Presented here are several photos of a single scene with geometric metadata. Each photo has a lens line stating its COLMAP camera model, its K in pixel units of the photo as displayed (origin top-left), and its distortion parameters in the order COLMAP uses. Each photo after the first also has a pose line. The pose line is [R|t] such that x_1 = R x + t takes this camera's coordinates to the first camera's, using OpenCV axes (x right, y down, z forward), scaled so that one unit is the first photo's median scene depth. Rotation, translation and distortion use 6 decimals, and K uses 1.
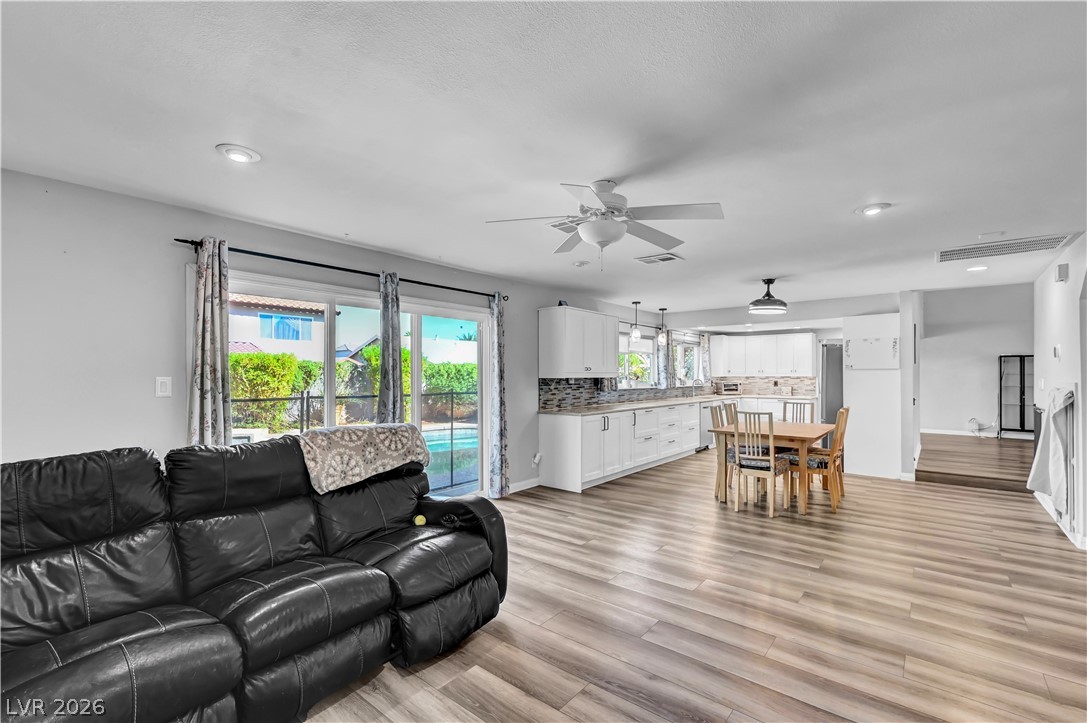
lens RADIAL K [[479.1, 0, 546.2], [0, 479.1, 372.6], [0, 0, 1]] dist [-0.001446, 0.000450]
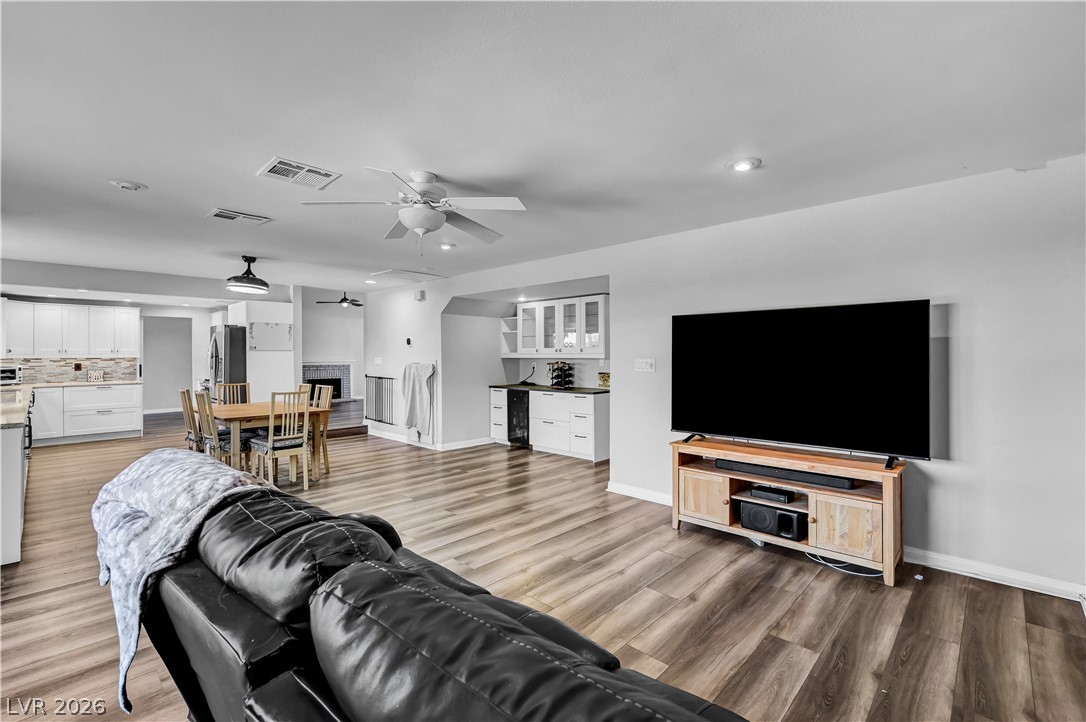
lens RADIAL K [[478.7, 0, 544.3], [0, 478.7, 357.0], [0, 0, 1]] dist [-0.001446, 0.000450]
pose [[0.073095, -0.005609, 0.997309, -0.462360], [-0.002380, 0.999980, 0.005798, 0.000560], [-0.997322, -0.002797, 0.073080, 0.334536]]
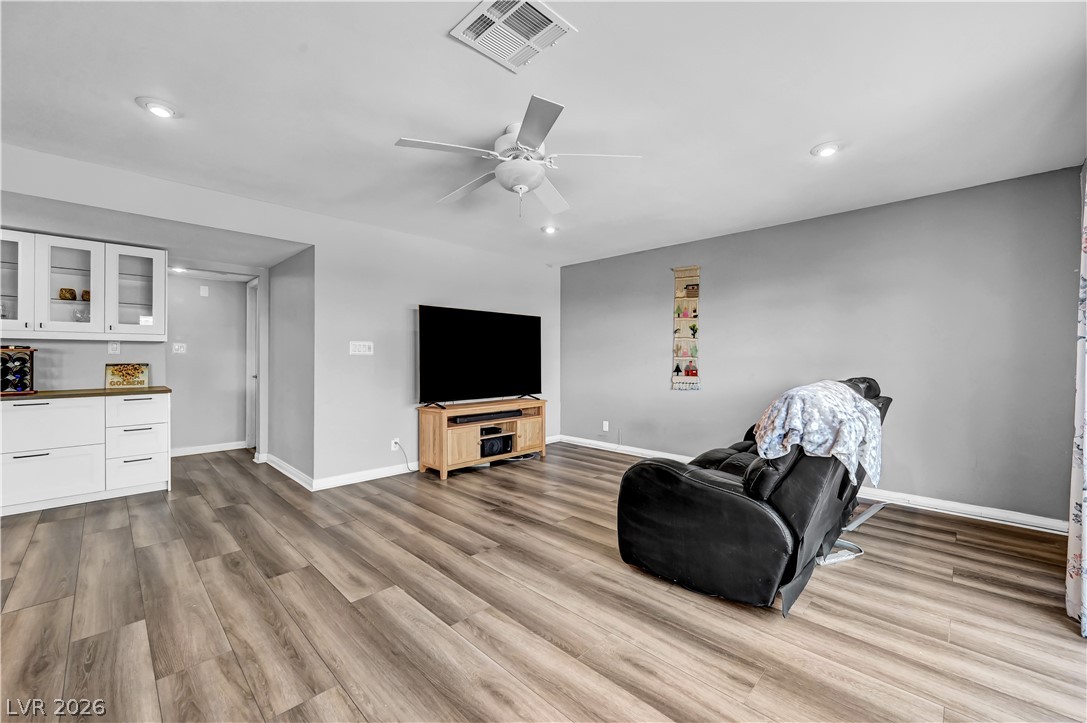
lens RADIAL K [[433.3, 0, 546.5], [0, 433.3, 361.1], [0, 0, 1]] dist [0.000816, 0.000303]
pose [[-0.995633, -0.003736, 0.093284, -0.009450], [-0.003448, 0.999989, 0.003249, 0.038713], [-0.093295, 0.002913, -0.995634, 0.949808]]
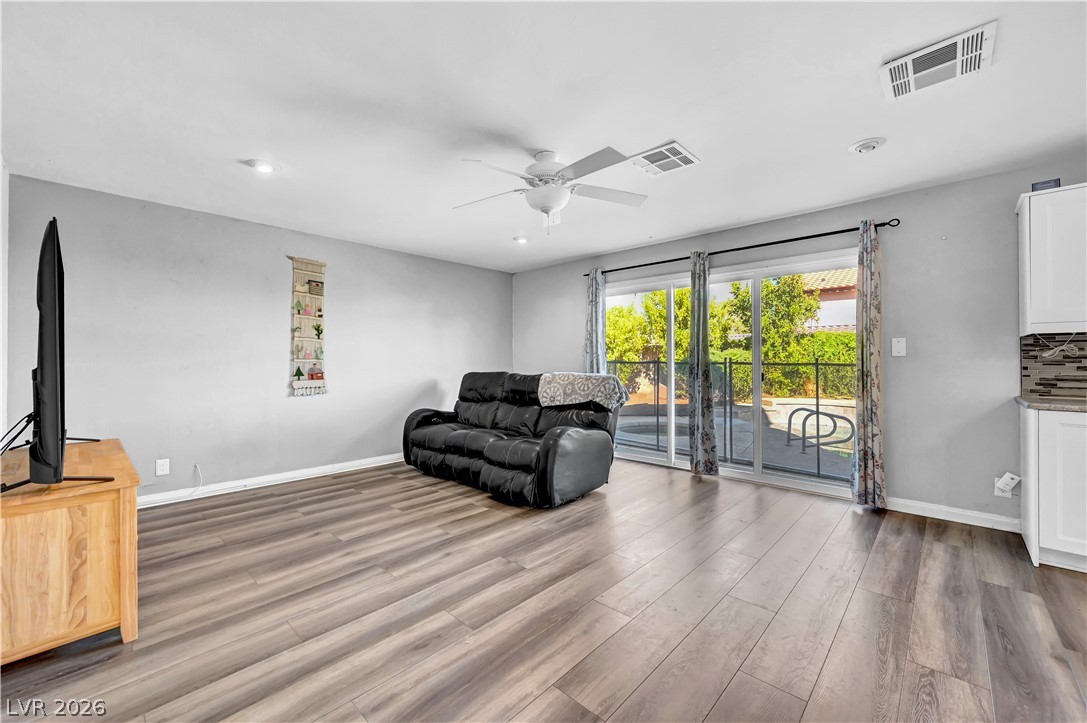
lens RADIAL K [[433.3, 0, 549.7], [0, 433.3, 361.0], [0, 0, 1]] dist [0.000816, 0.000303]
pose [[-0.068129, -0.000394, -0.997676, 0.559424], [0.006029, 0.999981, -0.000807, 0.039300], [0.997658, -0.006070, -0.068125, 0.544237]]
